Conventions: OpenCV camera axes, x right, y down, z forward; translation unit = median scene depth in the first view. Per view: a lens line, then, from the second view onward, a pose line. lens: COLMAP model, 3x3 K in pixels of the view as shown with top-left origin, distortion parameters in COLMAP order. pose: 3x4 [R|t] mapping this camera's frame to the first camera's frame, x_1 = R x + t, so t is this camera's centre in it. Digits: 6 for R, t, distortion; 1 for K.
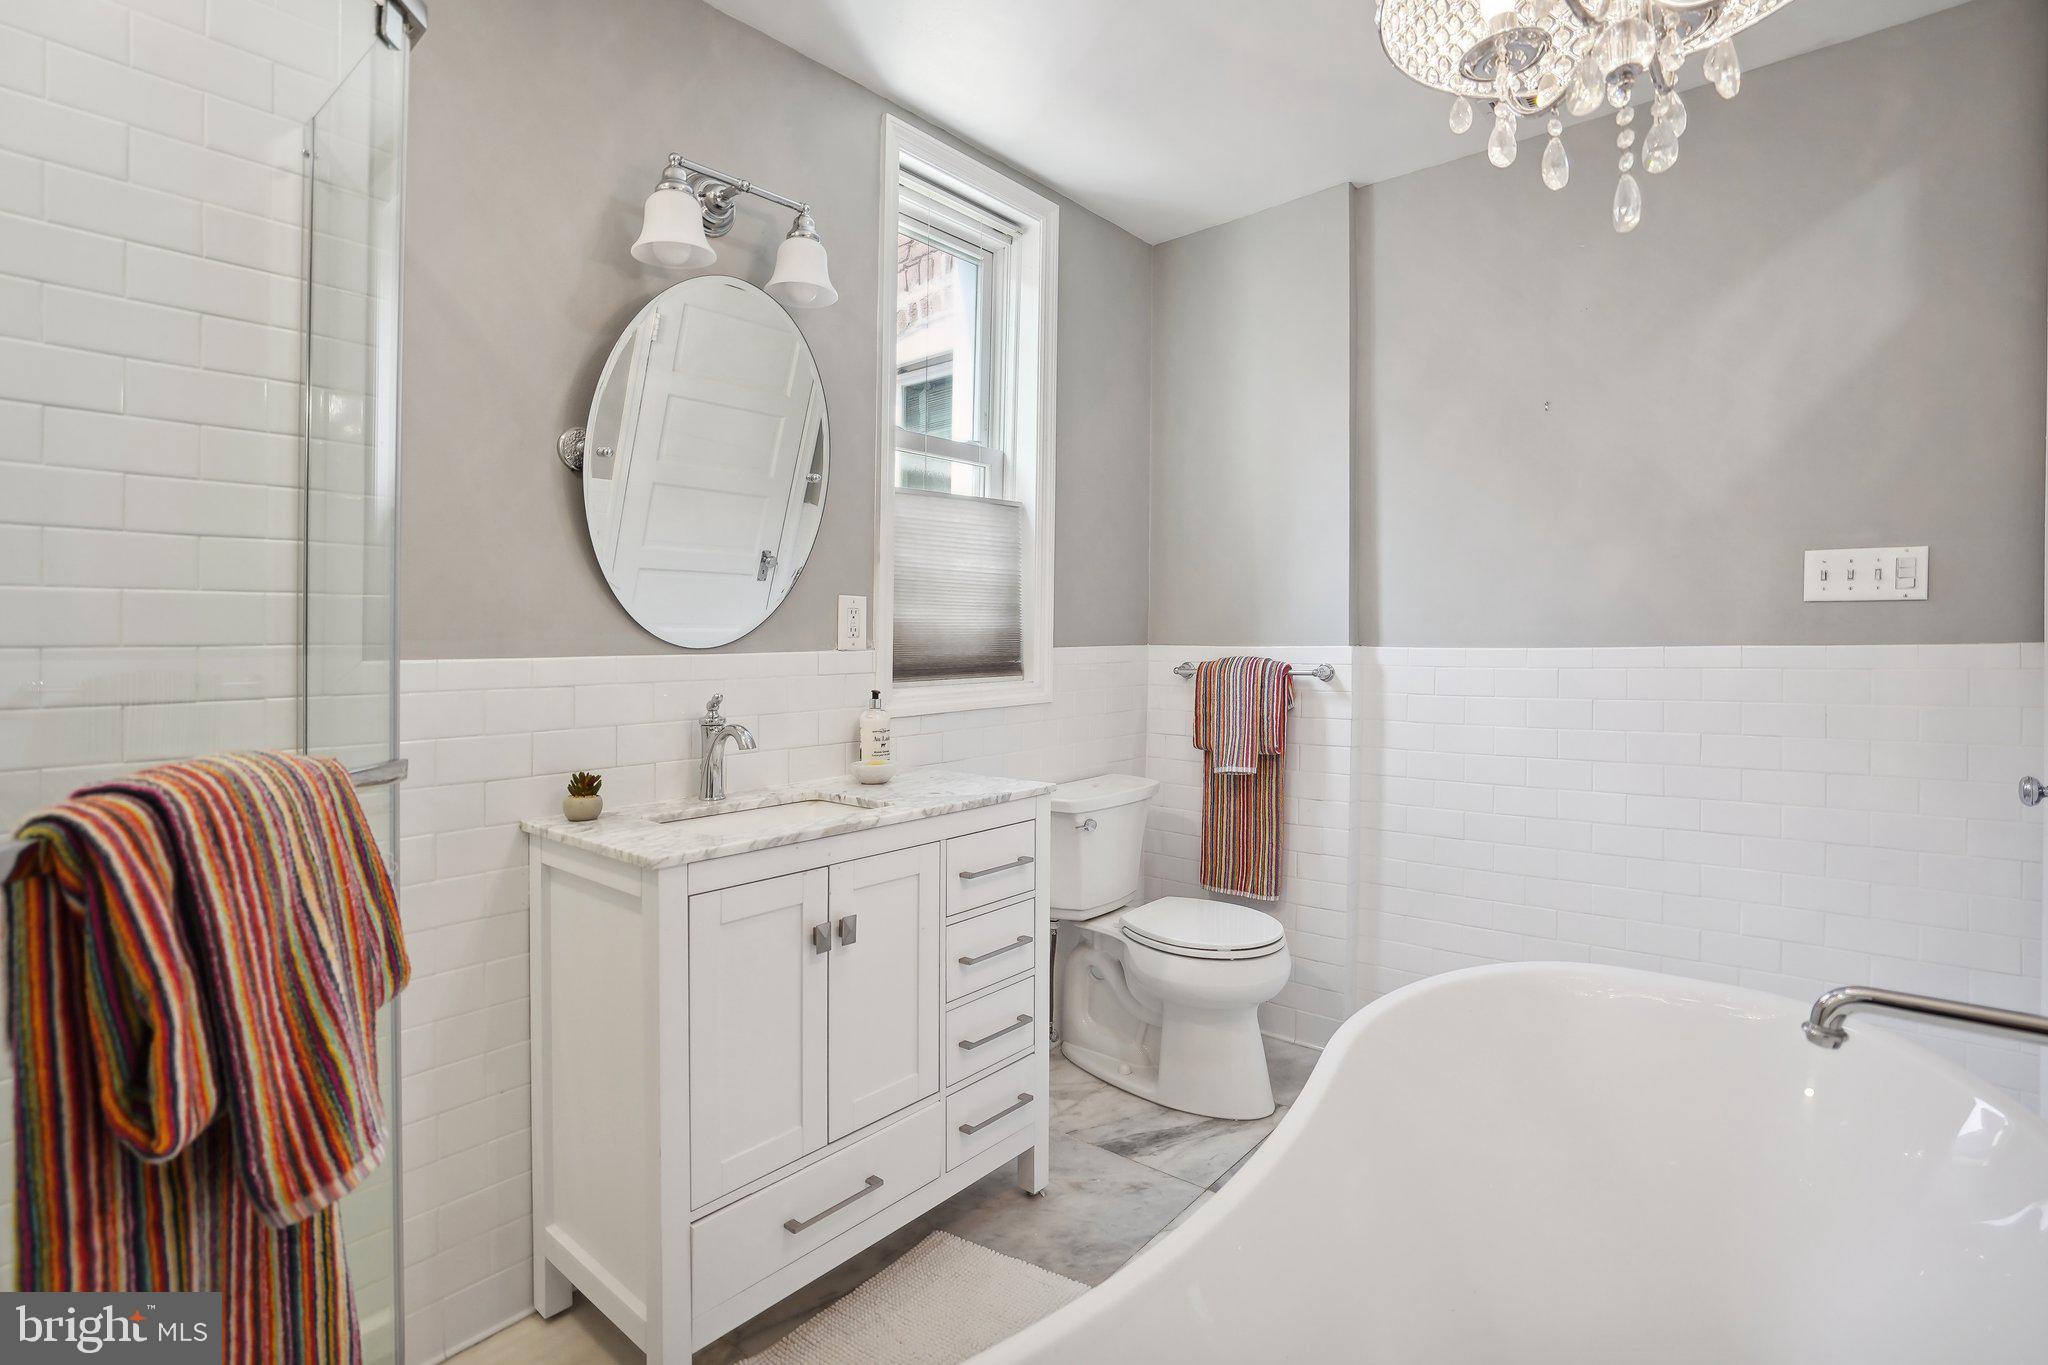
lens RADIAL K [[958.2, 0, 1068.8], [0, 958.2, 651.0], [0, 0, 1]] dist [-0.000021, 0.000555]
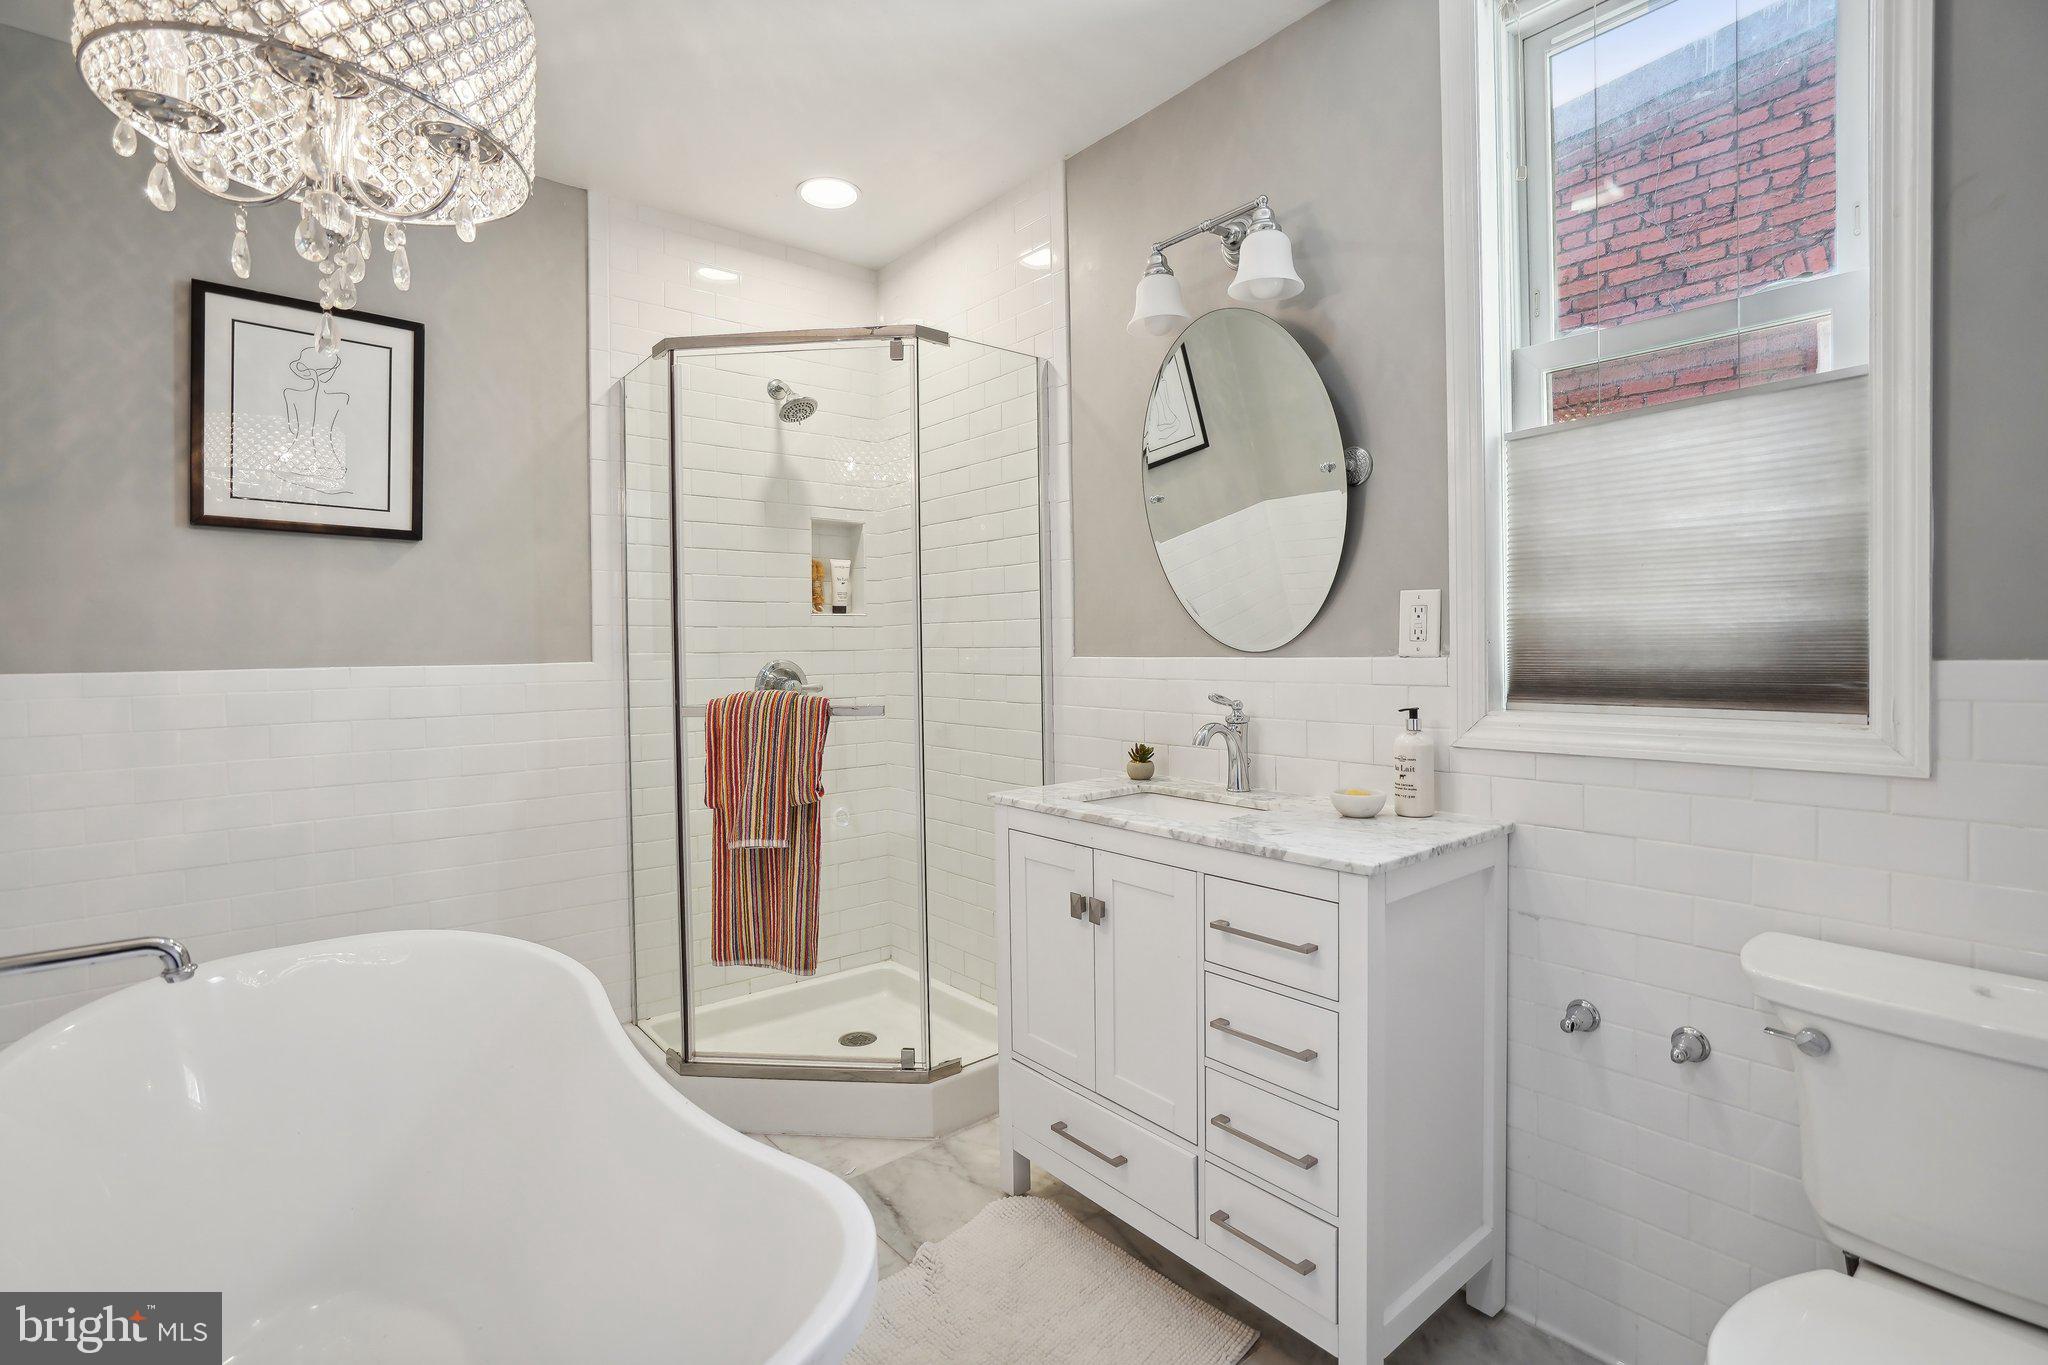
lens RADIAL K [[958.2, 0, 1068.8], [0, 958.2, 651.0], [0, 0, 1]] dist [-0.000021, 0.000555]
pose [[-0.157172, 0.021416, -0.987339, 0.632290], [0.002148, 0.999770, 0.021344, -0.023956], [0.987569, 0.001233, -0.157182, 0.839575]]
